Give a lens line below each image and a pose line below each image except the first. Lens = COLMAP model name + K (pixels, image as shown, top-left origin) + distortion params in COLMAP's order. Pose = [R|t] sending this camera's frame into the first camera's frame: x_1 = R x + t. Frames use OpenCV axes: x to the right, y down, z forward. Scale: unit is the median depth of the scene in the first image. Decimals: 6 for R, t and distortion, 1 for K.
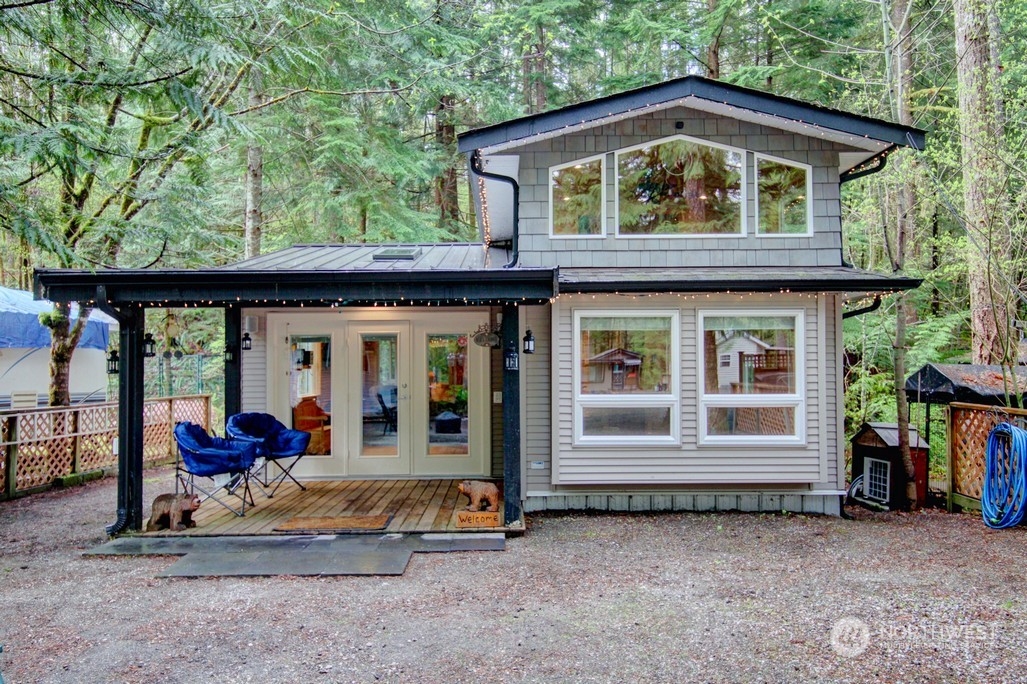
lens RADIAL K [[742.6, 0, 516.9], [0, 742.6, 347.7], [0, 0, 1]] dist [0.040705, -0.046045]
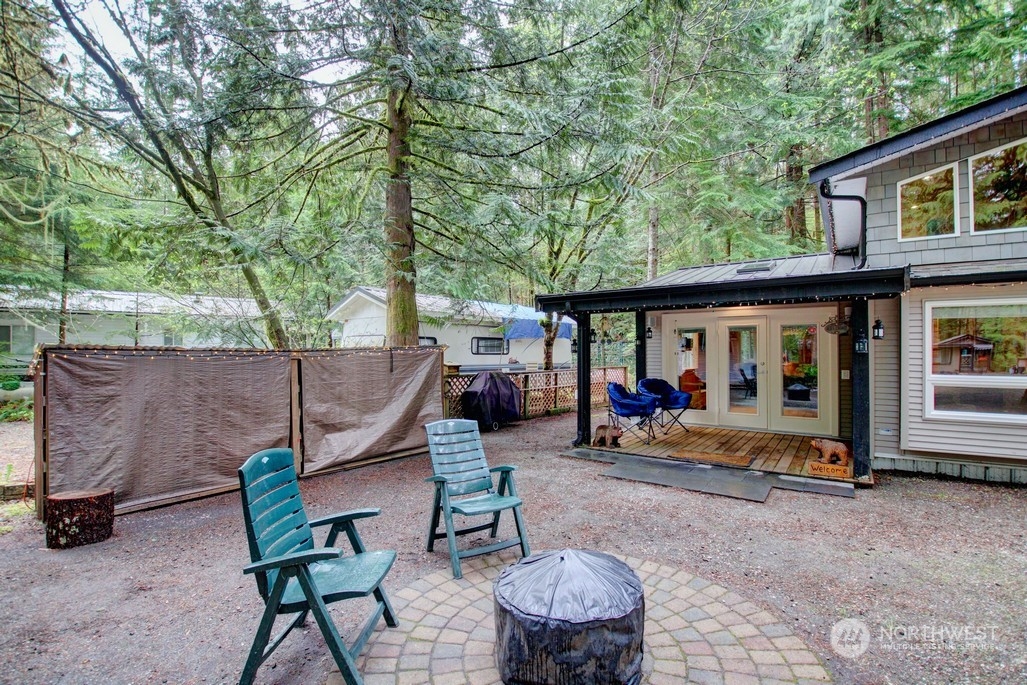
lens RADIAL K [[479.1, 0, 504.5], [0, 479.1, 344.6], [0, 0, 1]] dist [-0.021447, -0.002761]
pose [[0.802929, -0.000504, -0.596074, -0.011718], [0.010037, 0.999869, 0.012673, 0.000502], [0.595990, -0.016158, 0.802829, 0.018793]]
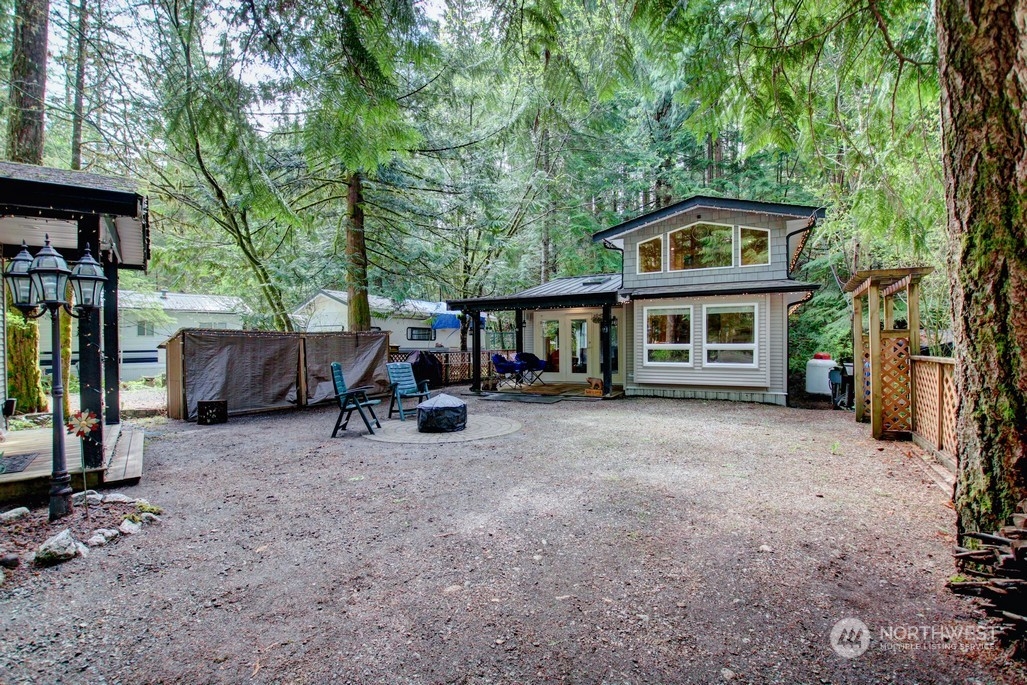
lens RADIAL K [[479.1, 0, 513.0], [0, 479.1, 347.6], [0, 0, 1]] dist [-0.021447, -0.002761]
pose [[0.882879, 0.004952, -0.469574, 0.377304], [0.012176, 0.999367, 0.033432, 0.019506], [0.469442, -0.035234, 0.882260, -0.439091]]
